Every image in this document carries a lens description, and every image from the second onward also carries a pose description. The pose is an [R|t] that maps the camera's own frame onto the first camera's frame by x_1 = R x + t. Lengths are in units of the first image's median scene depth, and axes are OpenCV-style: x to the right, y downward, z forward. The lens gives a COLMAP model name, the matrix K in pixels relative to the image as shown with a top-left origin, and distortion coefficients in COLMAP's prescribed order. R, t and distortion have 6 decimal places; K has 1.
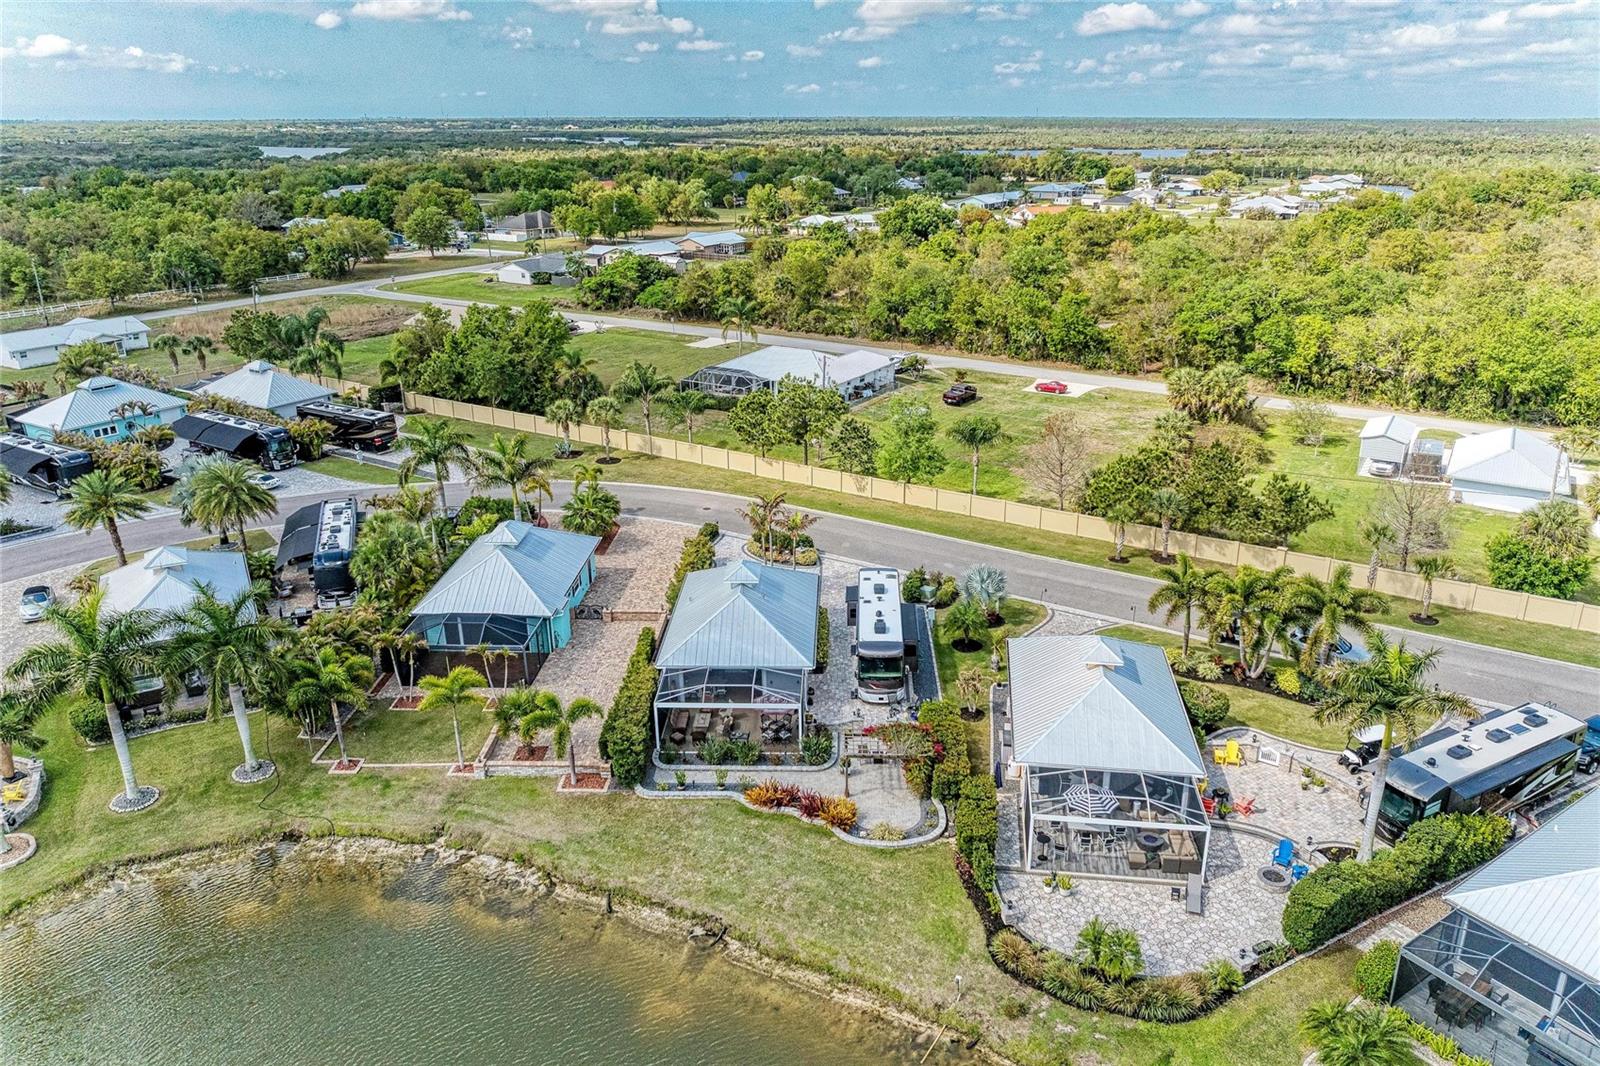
lens RADIAL K [[1128.5, 0, 800.0], [0, 1128.5, 533.0], [0, 0, 1]] dist [-0.015427, -0.005045]
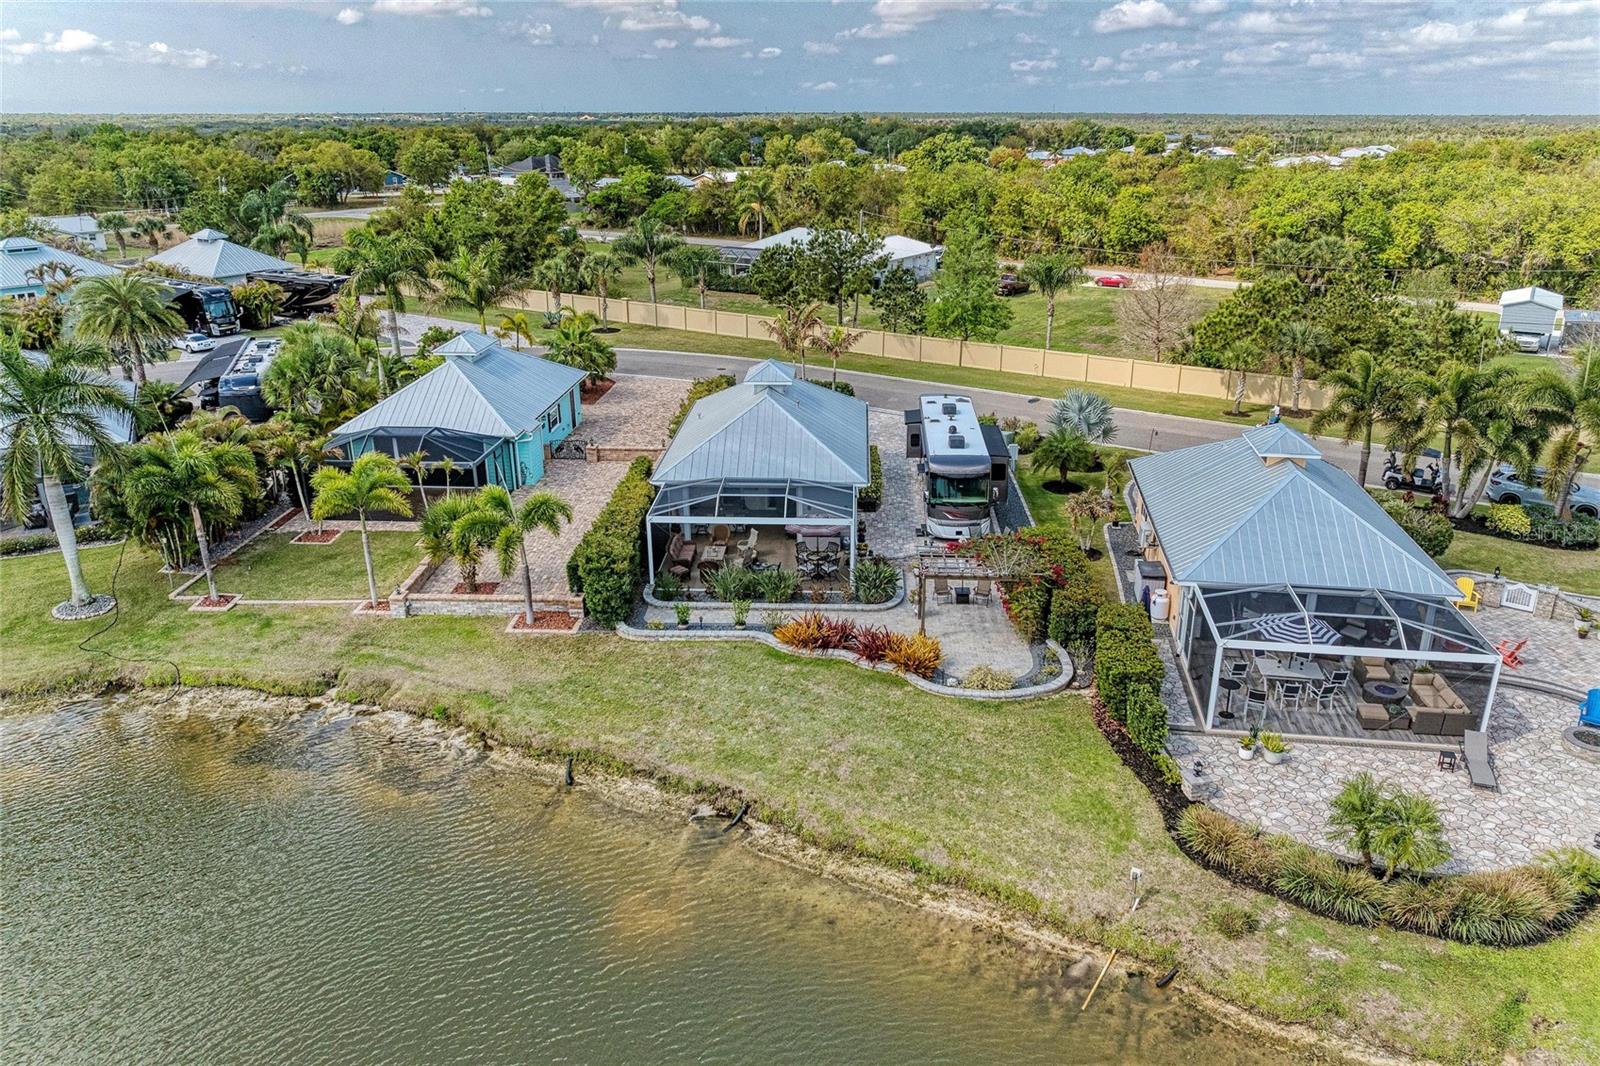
lens RADIAL K [[1127.6, 0, 807.0], [0, 1127.6, 517.5], [0, 0, 1]] dist [-0.022273, 0.010283]
pose [[0.999922, 0.012003, -0.003360, -0.027543], [-0.012040, 0.999867, -0.010980, 0.166442], [0.003228, 0.011019, 0.999934, 0.306904]]
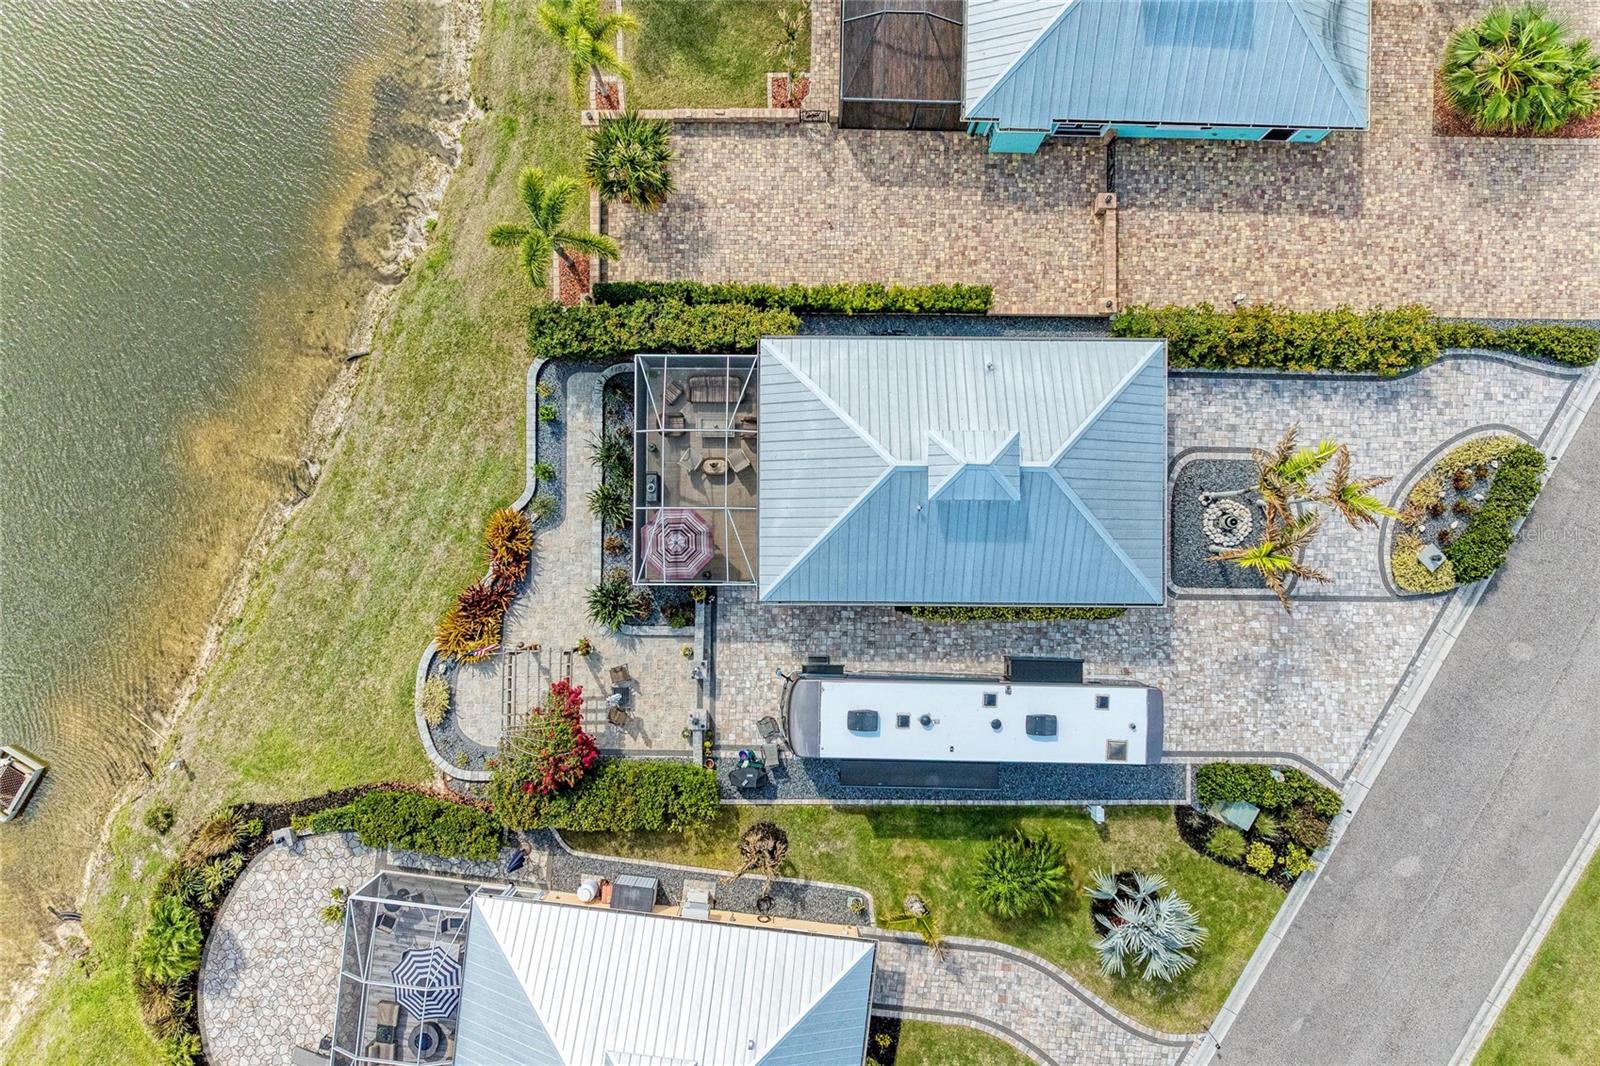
lens RADIAL K [[1118.9, 0, 800.0], [0, 1118.9, 533.0], [0, 0, 1]] dist [-0.007041, -0.010320]
pose [[0.028320, 0.999580, -0.006173, -0.022360], [-0.343495, 0.015531, 0.939026, -0.493957], [0.938727, -0.024473, 0.343791, 0.909985]]
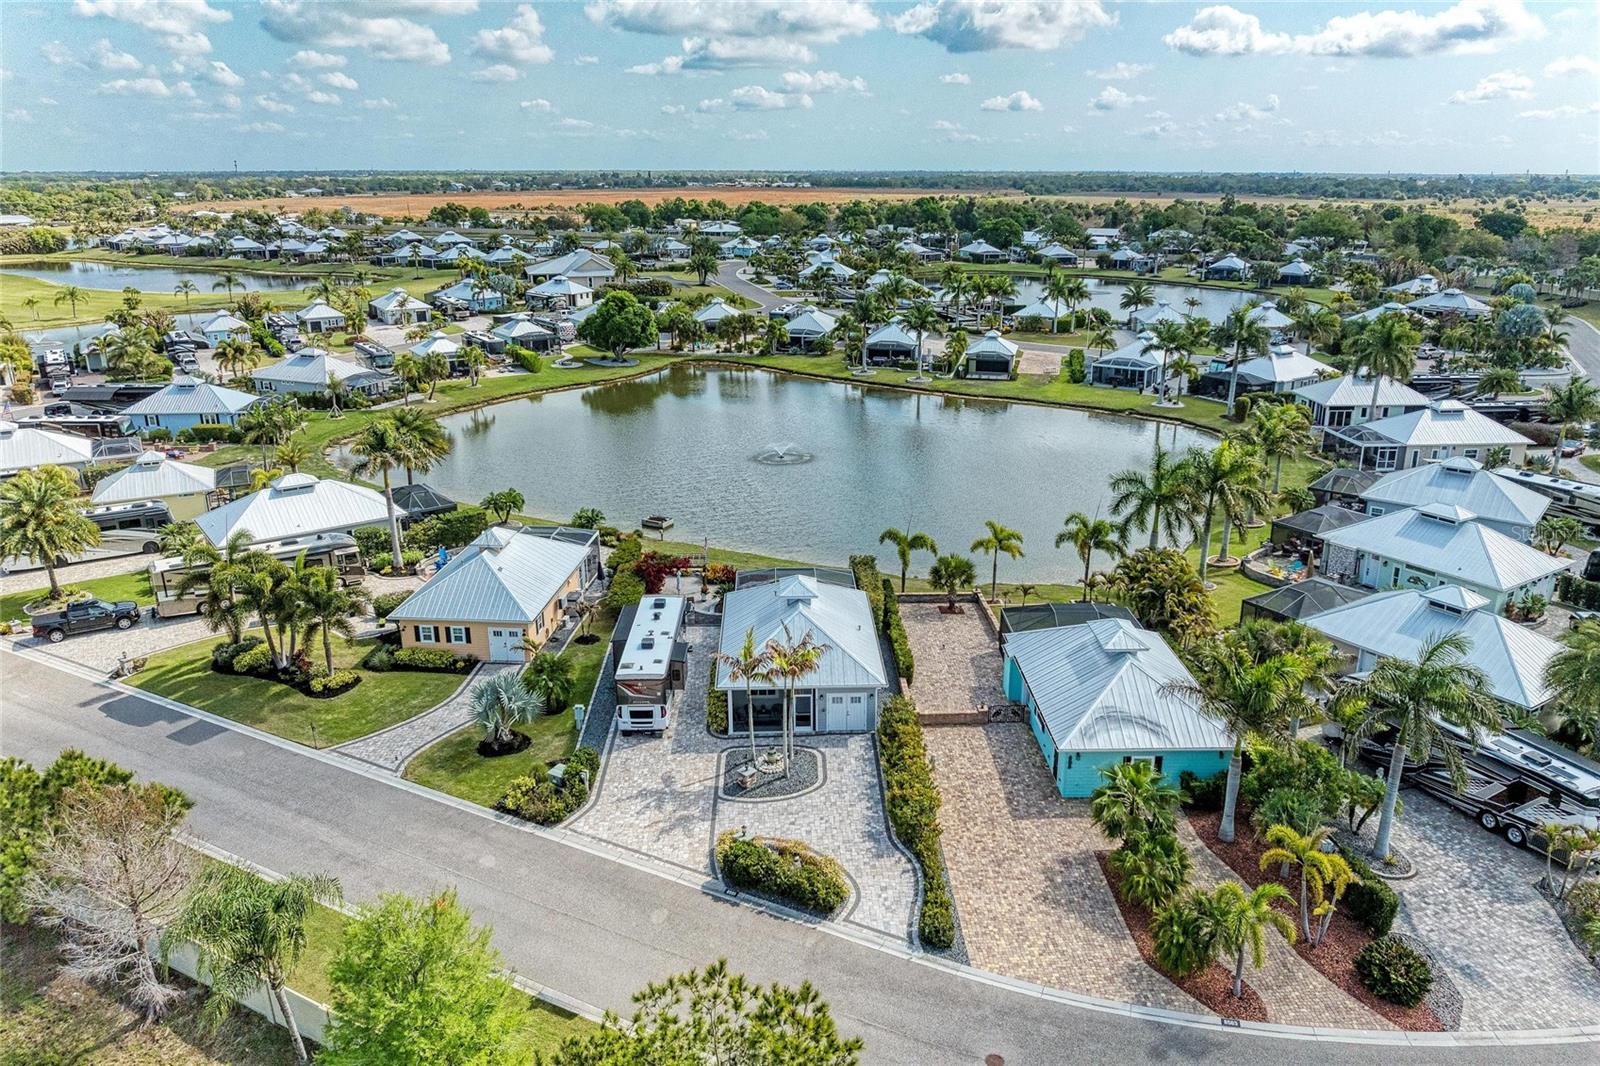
lens RADIAL K [[1118.9, 0, 800.0], [0, 1118.9, 533.0], [0, 0, 1]] dist [-0.007041, -0.010320]
pose [[-0.998183, 0.027980, -0.053361, -0.003796], [-0.011081, 0.785271, 0.619053, -0.688616], [0.059224, 0.618520, -0.783534, 2.042008]]
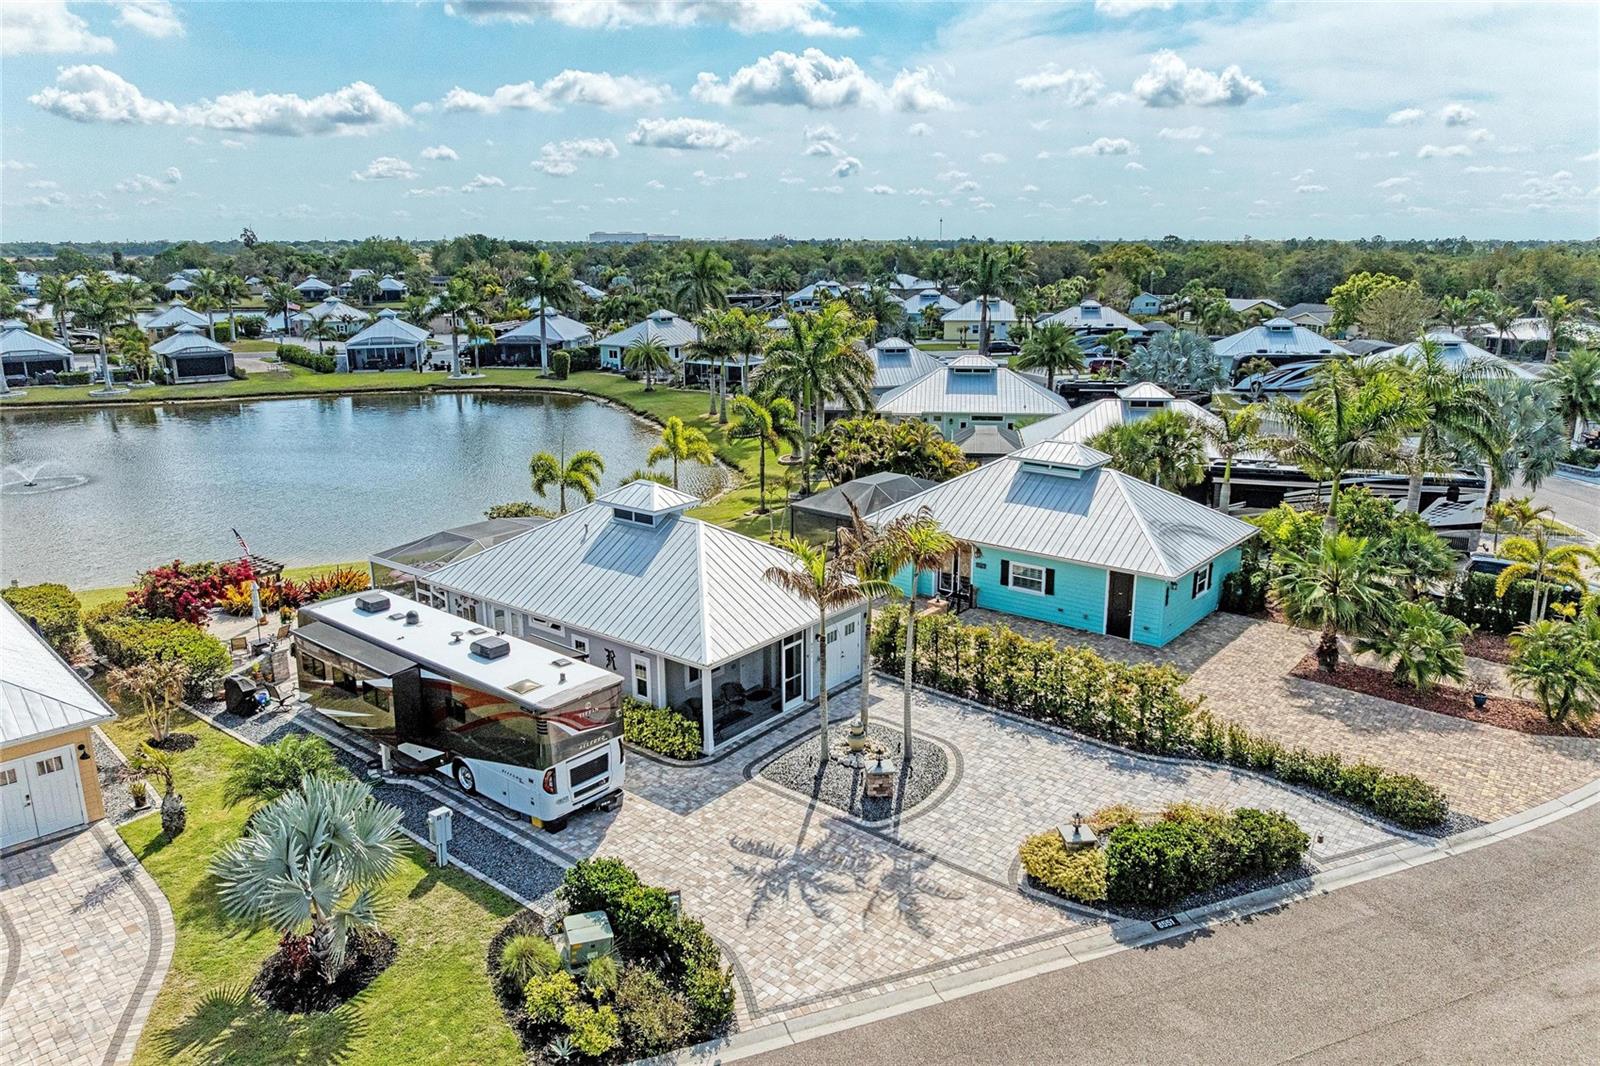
lens RADIAL K [[1127.6, 0, 807.0], [0, 1127.6, 517.5], [0, 0, 1]] dist [-0.022273, 0.010283]
pose [[-0.594036, 0.199338, -0.779349, 0.397853], [-0.274096, 0.860684, 0.429062, -0.257922], [0.756302, 0.468495, -0.456640, 1.581127]]
